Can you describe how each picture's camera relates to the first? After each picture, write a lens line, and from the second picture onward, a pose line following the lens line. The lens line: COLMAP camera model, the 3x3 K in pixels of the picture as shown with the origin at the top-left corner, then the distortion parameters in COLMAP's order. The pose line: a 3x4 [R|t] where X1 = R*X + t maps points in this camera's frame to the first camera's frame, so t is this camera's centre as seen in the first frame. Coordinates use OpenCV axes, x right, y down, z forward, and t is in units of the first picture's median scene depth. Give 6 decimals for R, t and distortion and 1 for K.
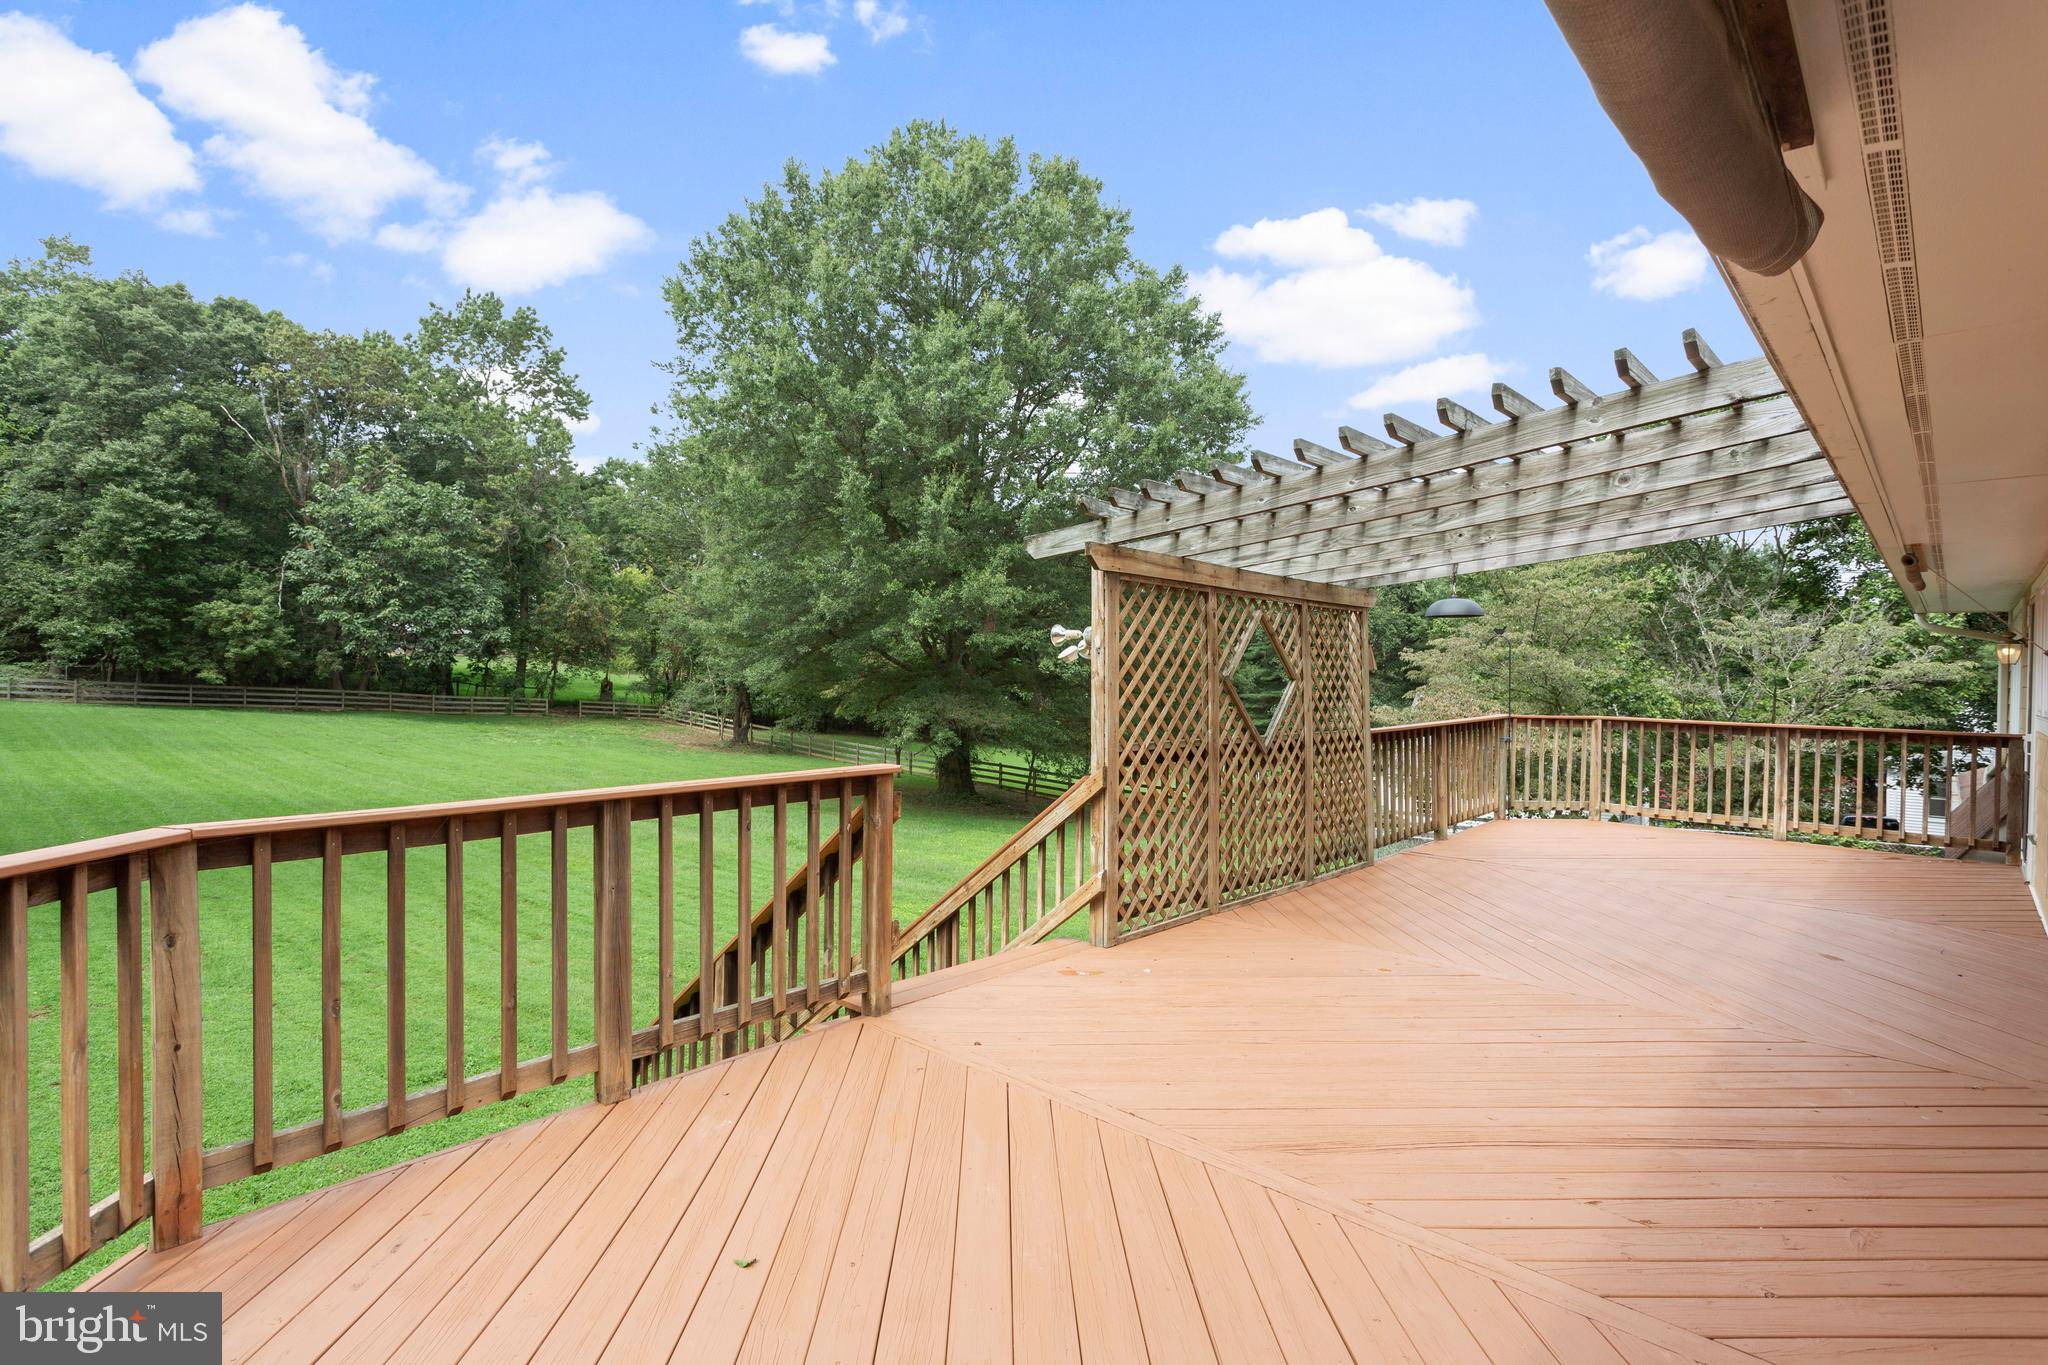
lens RADIAL K [[988.5, 0, 987.0], [0, 988.5, 696.2], [0, 0, 1]] dist [0.003780, 0.001646]
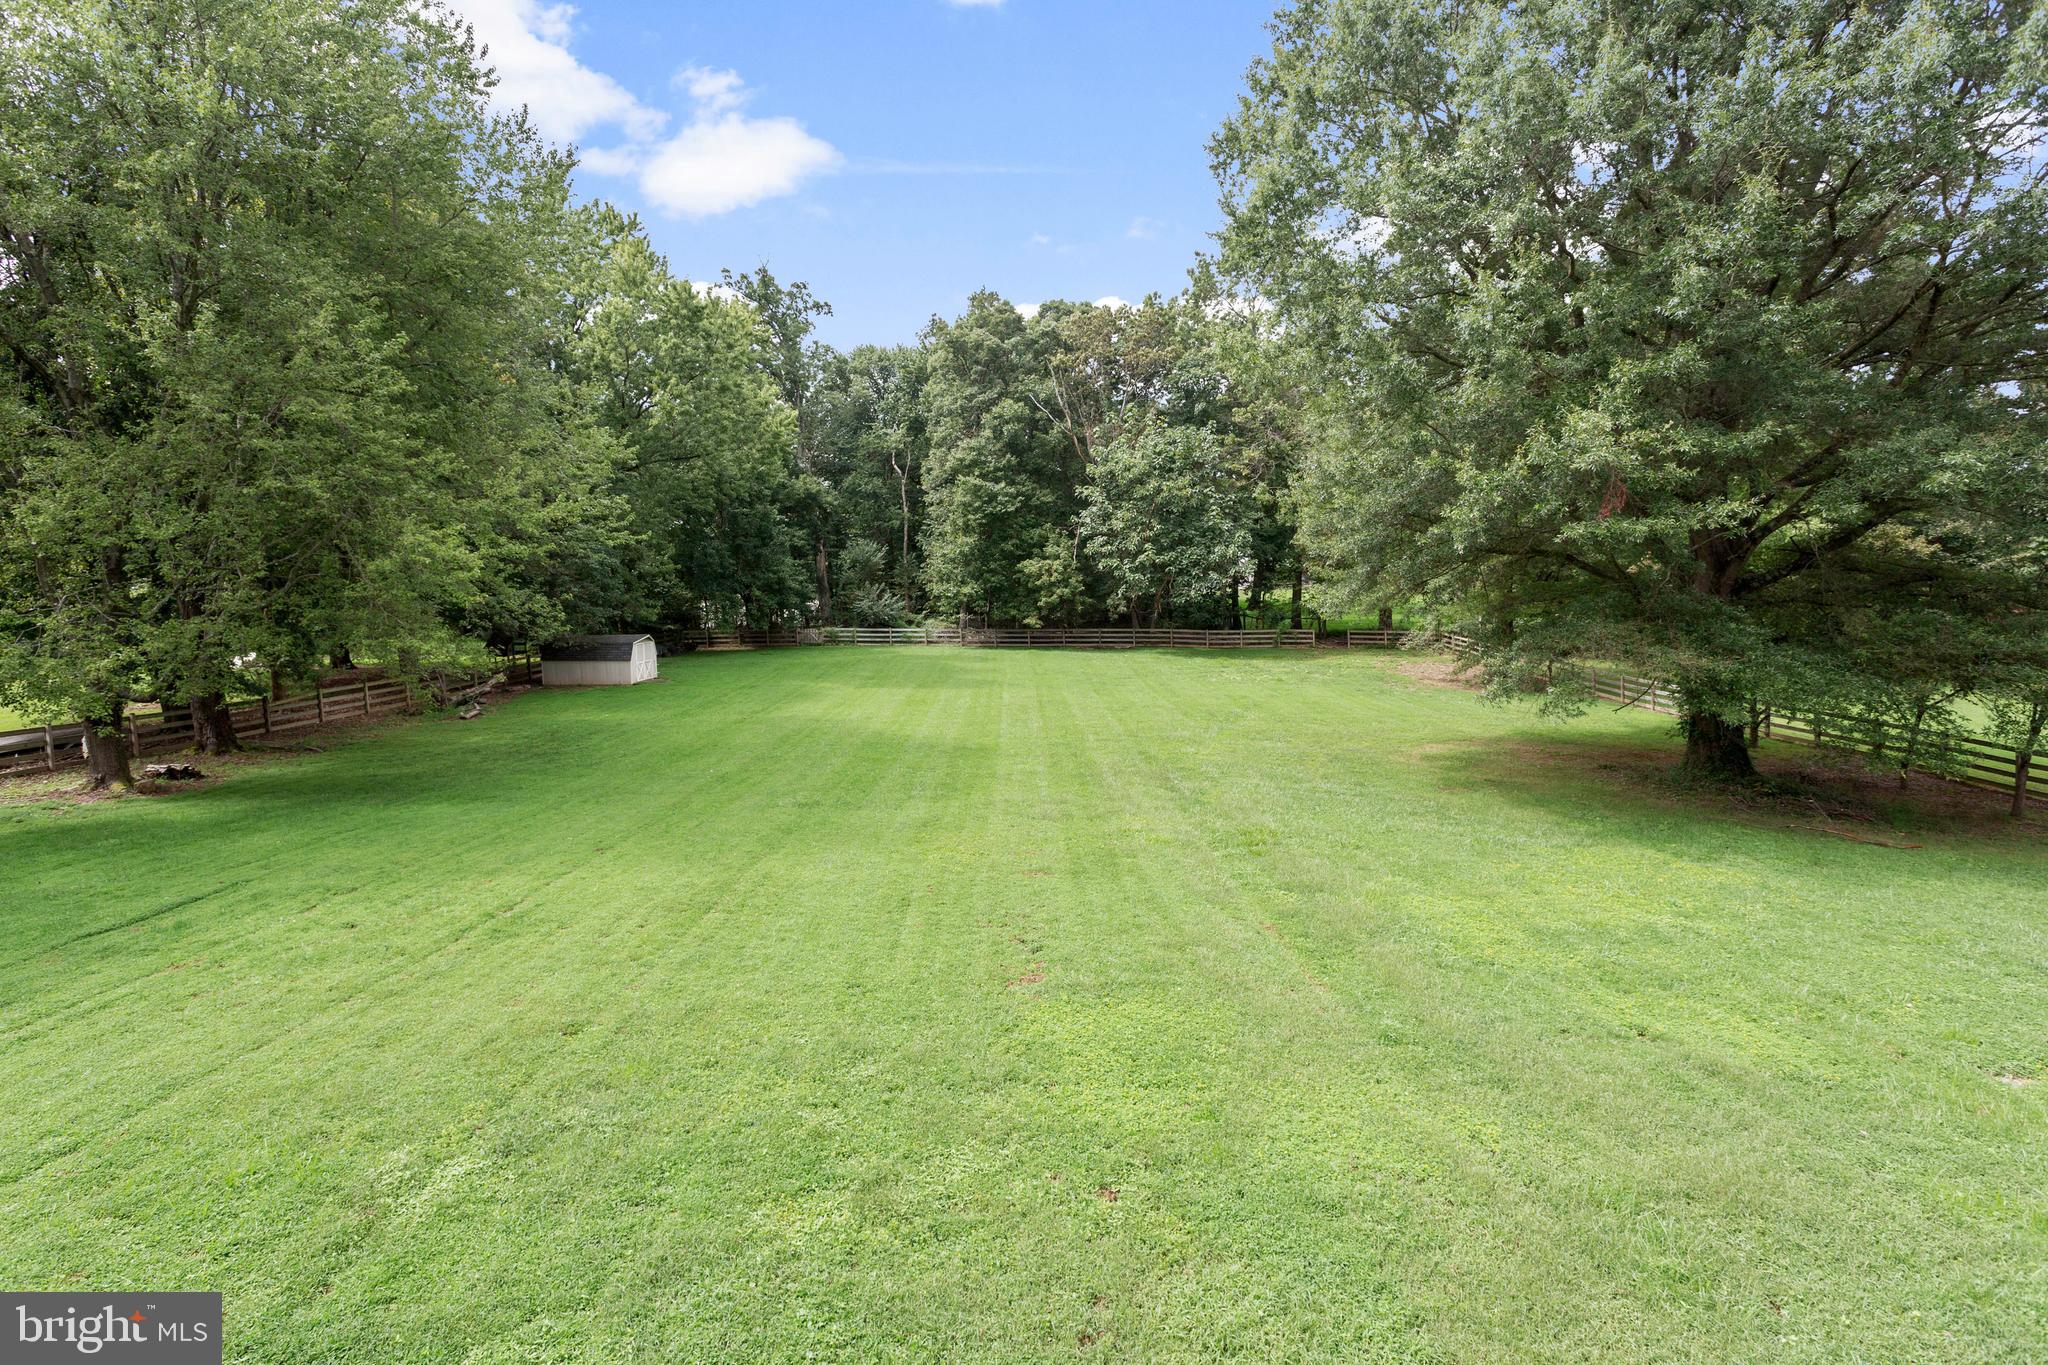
lens RADIAL K [[982.7, 0, 1022.8], [0, 982.7, 674.8], [0, 0, 1]] dist [0.000441, 0.001230]
pose [[0.675411, 0.001427, -0.737440, 0.096676], [0.040837, 0.998391, 0.039334, -0.003435], [0.736310, -0.056682, 0.674267, 0.177770]]
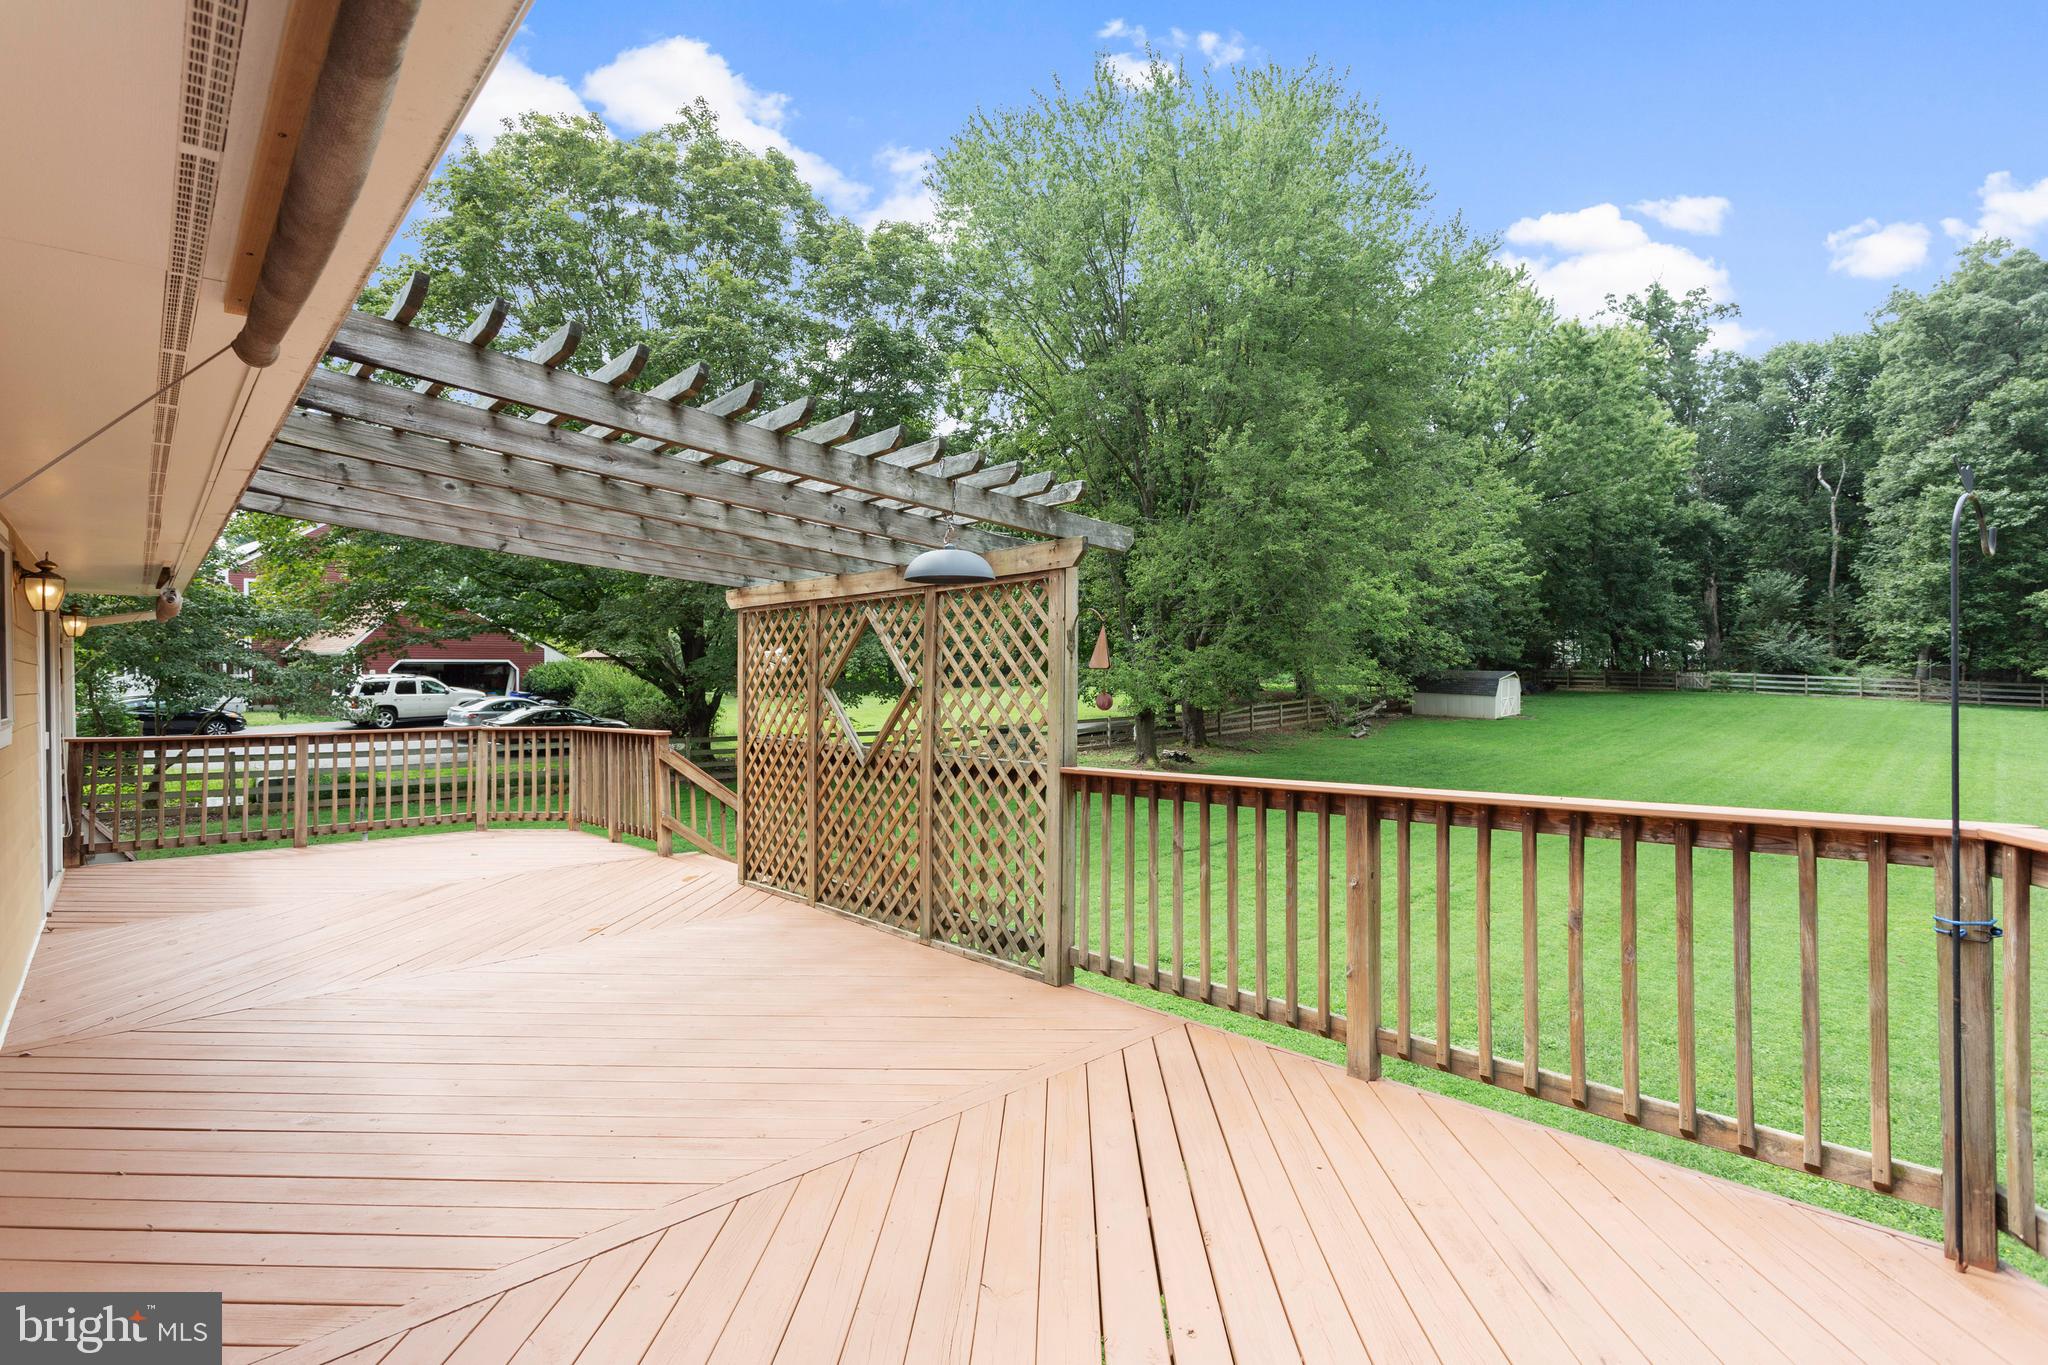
lens RADIAL K [[983.4, 0, 1051.5], [0, 983.4, 673.9], [0, 0, 1]] dist [0.001874, 0.001180]
pose [[-0.033400, -0.014346, -0.999339, 0.133289], [-0.008391, 0.999866, -0.014073, -0.000222], [0.999407, 0.007915, -0.033516, 0.133424]]
